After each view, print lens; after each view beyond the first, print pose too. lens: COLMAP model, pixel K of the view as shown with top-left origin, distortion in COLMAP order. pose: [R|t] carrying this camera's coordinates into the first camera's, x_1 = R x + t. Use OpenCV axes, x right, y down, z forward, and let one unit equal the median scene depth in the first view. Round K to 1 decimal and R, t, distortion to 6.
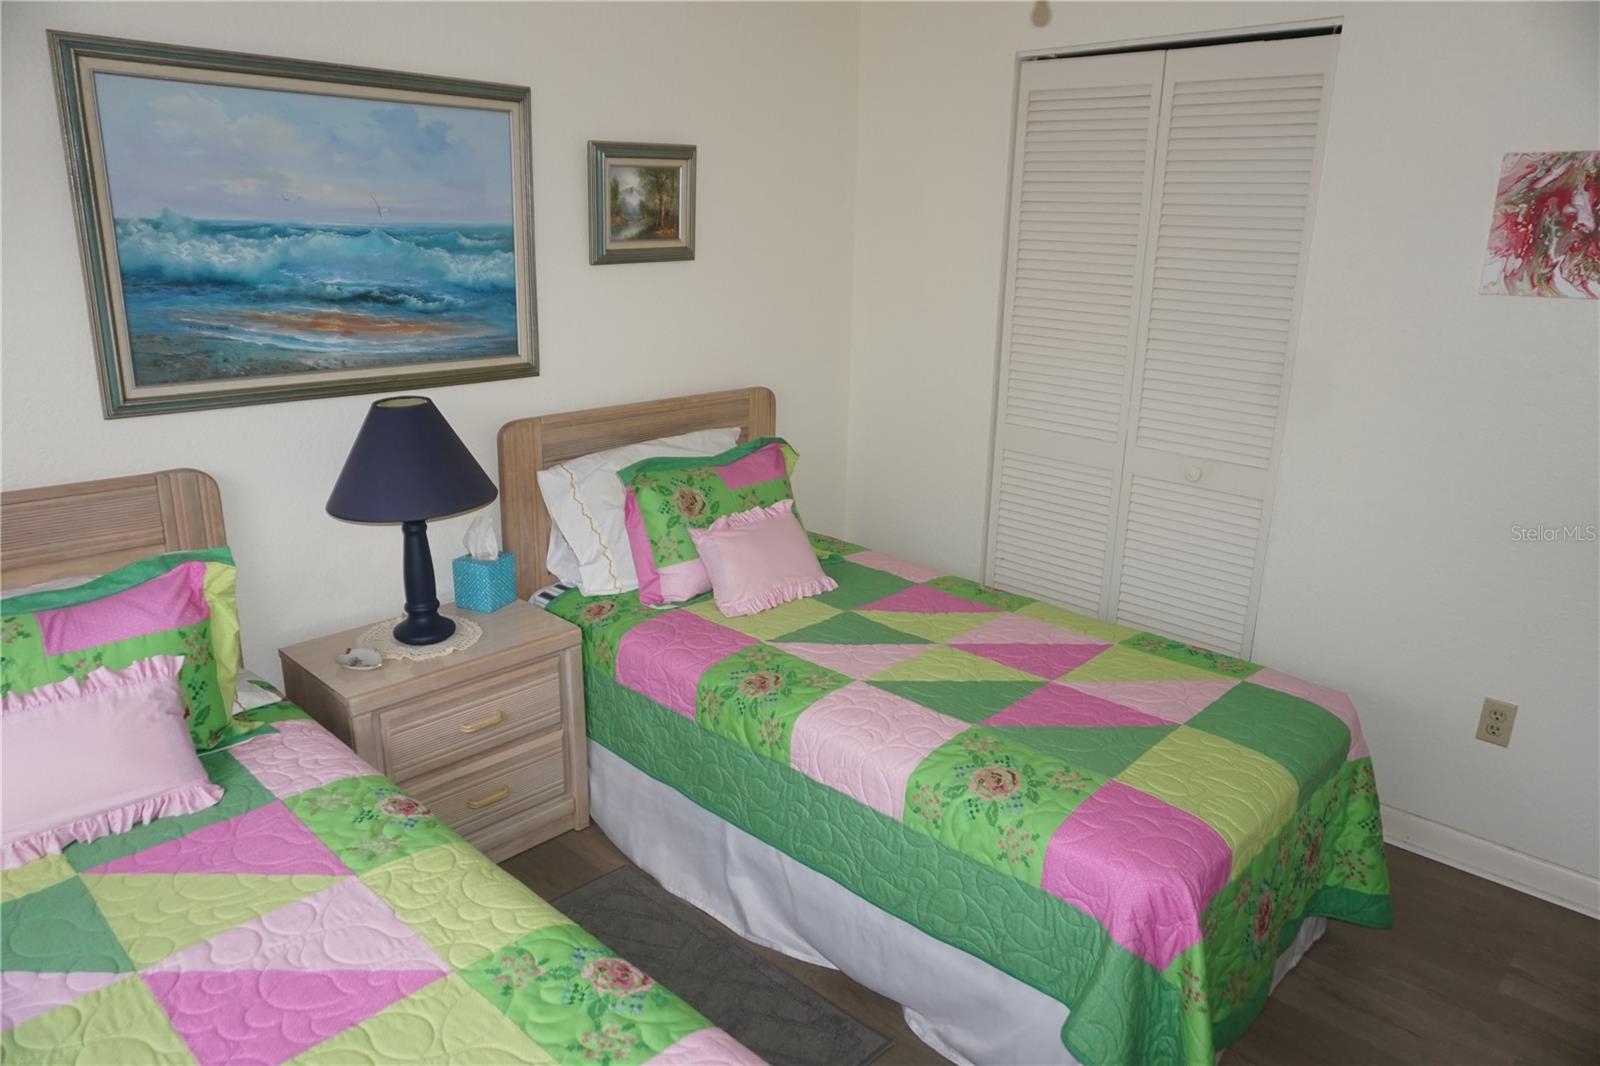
lens RADIAL K [[1065.6, 0, 798.3], [0, 1065.6, 538.4], [0, 0, 1]] dist [-0.033562, 0.021581]
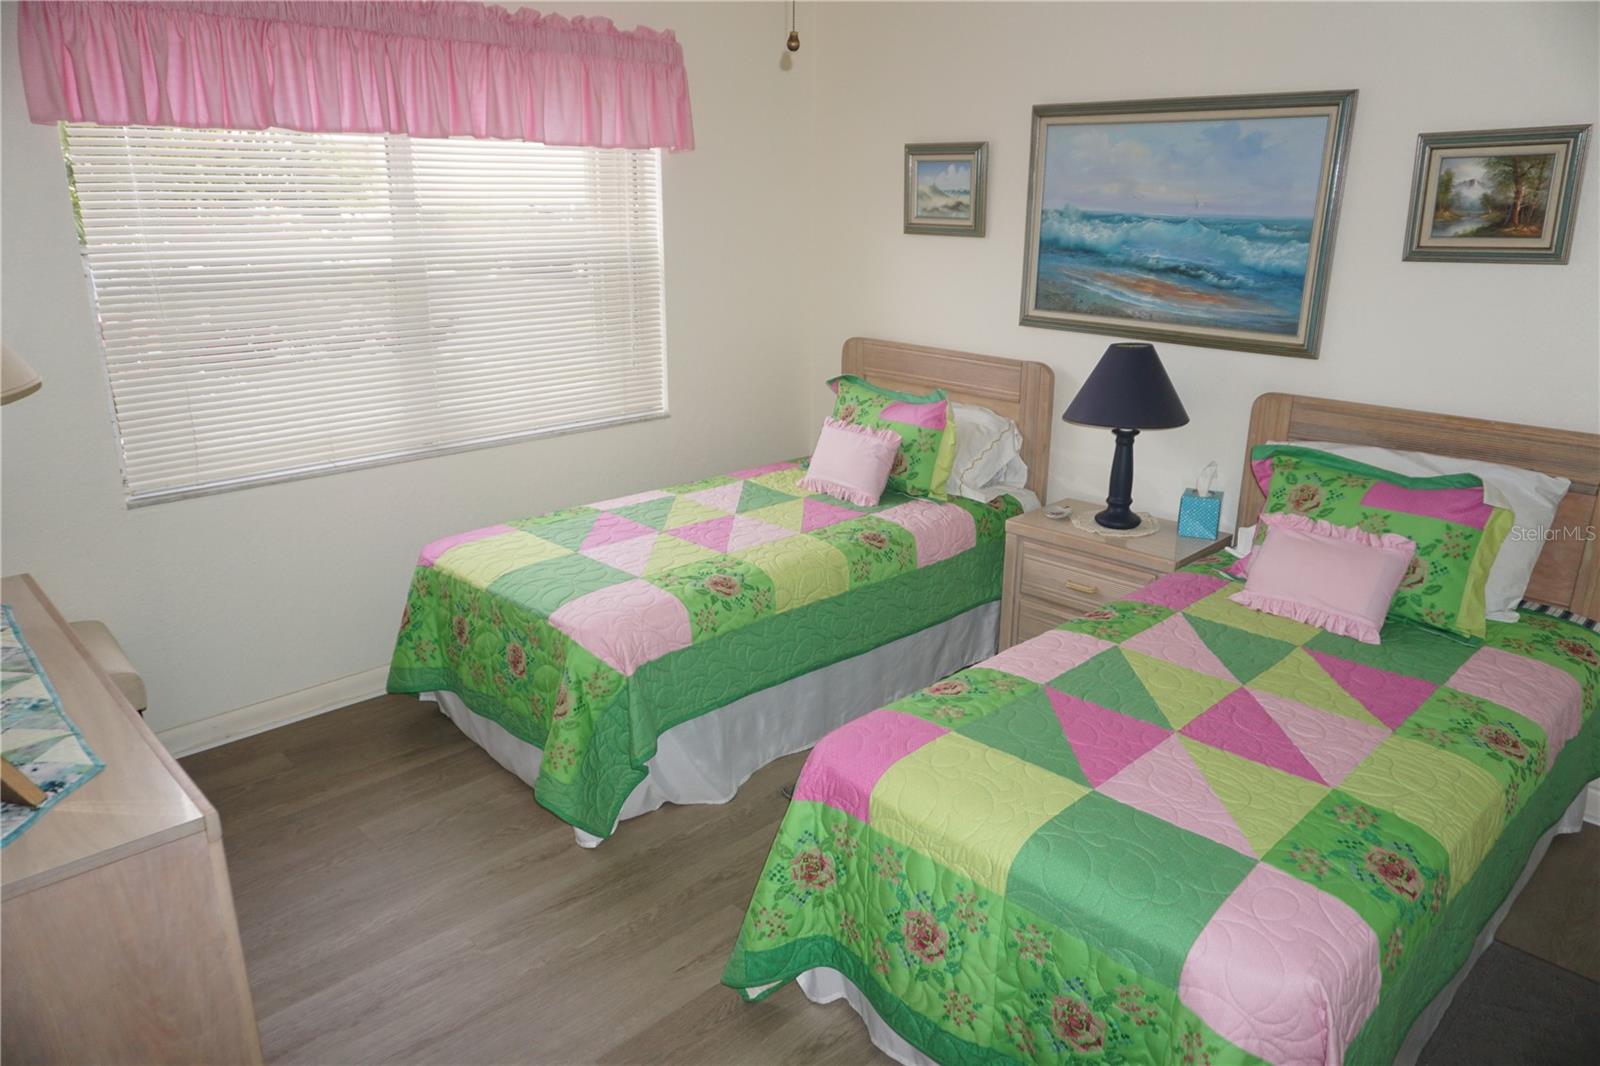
lens RADIAL K [[1065.6, 0, 798.1], [0, 1065.6, 528.1], [0, 0, 1]] dist [-0.033562, 0.021581]
pose [[-0.037190, 0.272779, -0.961358, 0.971413], [-0.302244, 0.913896, 0.271004, -0.148418], [0.952505, 0.300643, 0.048458, 0.578916]]
